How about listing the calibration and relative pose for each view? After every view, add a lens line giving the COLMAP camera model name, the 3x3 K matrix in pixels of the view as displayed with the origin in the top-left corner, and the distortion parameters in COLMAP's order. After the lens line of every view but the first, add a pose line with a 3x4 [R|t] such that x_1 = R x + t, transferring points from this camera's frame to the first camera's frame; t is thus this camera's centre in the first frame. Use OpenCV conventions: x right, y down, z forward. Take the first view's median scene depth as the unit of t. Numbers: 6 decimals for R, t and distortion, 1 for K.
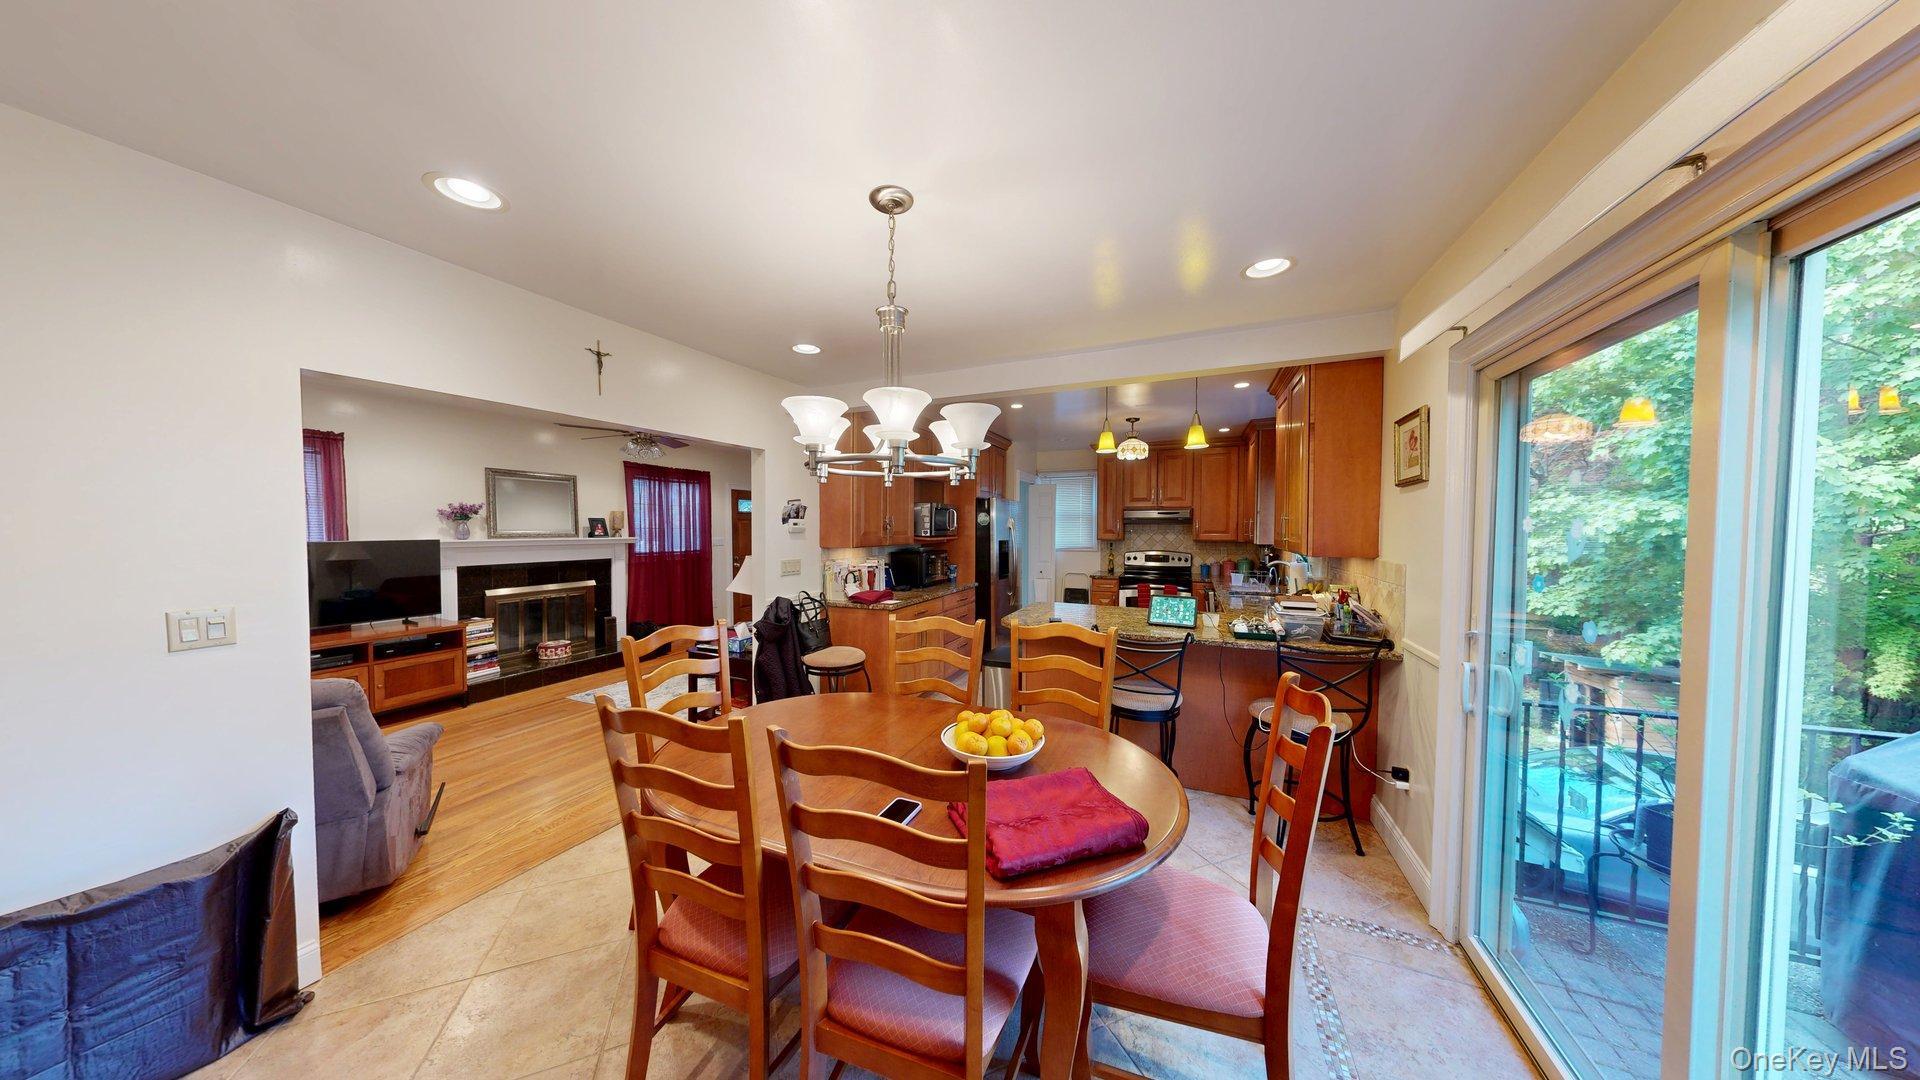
lens RADIAL K [[534.1, 0, 961.5], [0, 534.1, 541.5], [0, 0, 1]] dist [-0.000022, 0.000031]
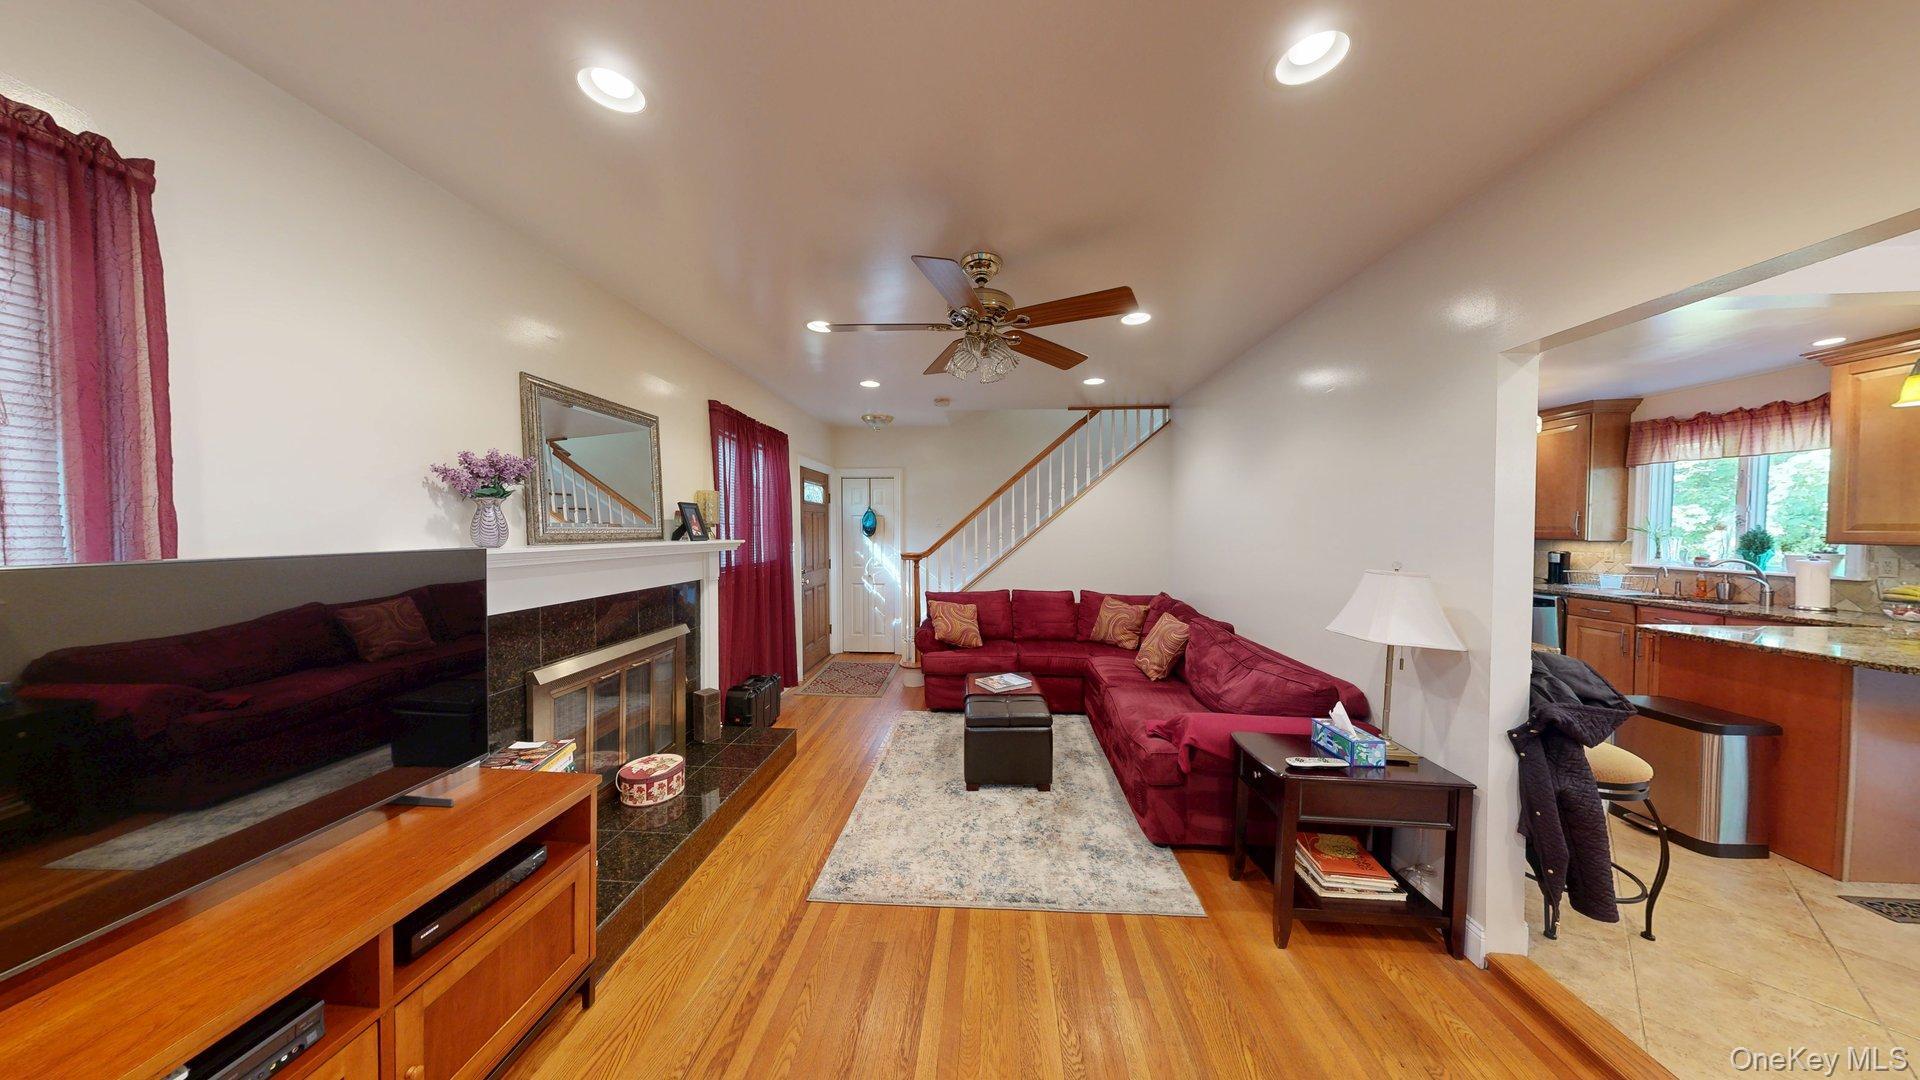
lens RADIAL K [[534.1, 0, 962.9], [0, 534.1, 544.5], [0, 0, 1]] dist [-0.000022, 0.000031]
pose [[0.942719, -0.018565, 0.333071, -0.379817], [0.016777, 0.999825, 0.008242, -0.002008], [-0.333166, -0.002182, 0.942866, 0.266816]]
